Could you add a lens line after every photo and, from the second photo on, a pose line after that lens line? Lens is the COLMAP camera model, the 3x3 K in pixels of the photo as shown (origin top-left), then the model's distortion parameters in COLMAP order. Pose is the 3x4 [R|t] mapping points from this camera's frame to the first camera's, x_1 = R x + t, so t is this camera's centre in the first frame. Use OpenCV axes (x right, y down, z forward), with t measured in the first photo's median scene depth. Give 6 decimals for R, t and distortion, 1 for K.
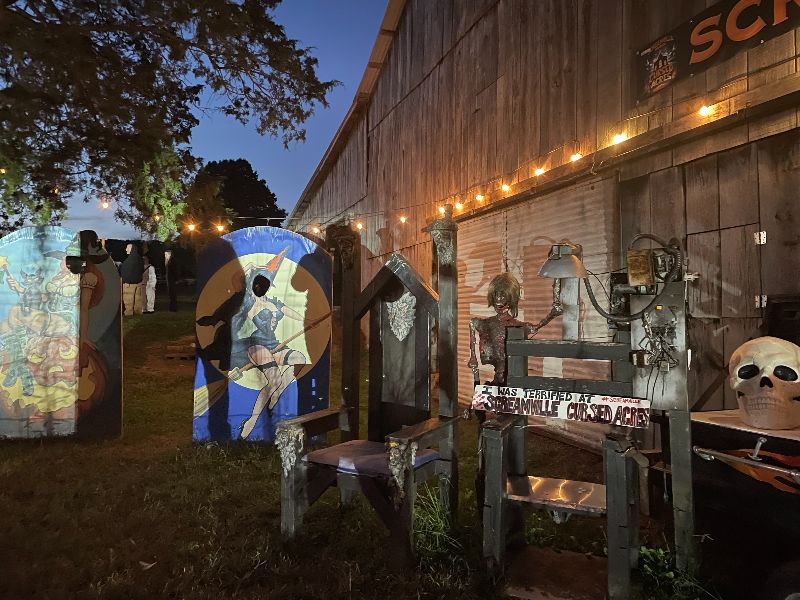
lens RADIAL K [[589.1, 0, 400.0], [0, 589.1, 300.0], [0, 0, 1]] dist [0.110259, -0.131621]
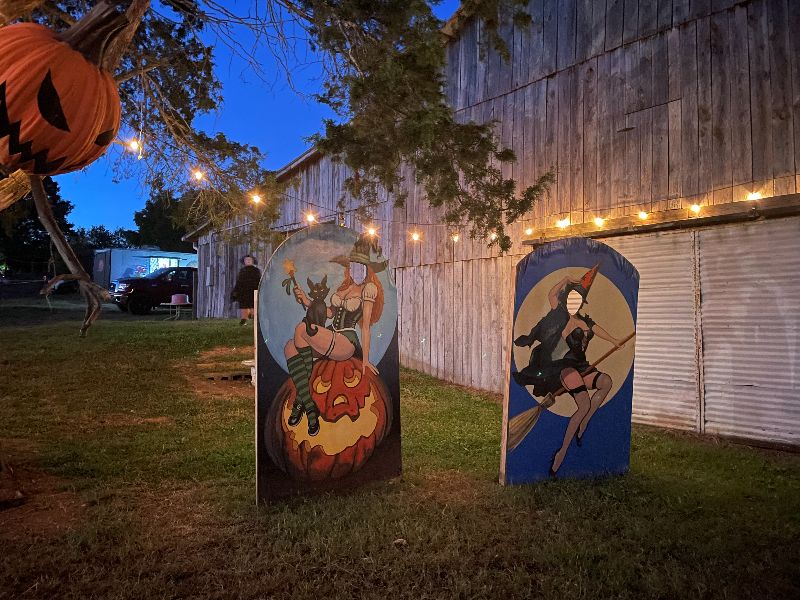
lens RADIAL K [[589.1, 0, 400.0], [0, 589.1, 300.0], [0, 0, 1]] dist [0.110259, -0.131621]
pose [[0.949436, 0.016324, 0.313537, -0.775642], [-0.012457, 0.999820, -0.014330, -0.011001], [-0.313715, 0.009700, 0.949468, 0.216464]]
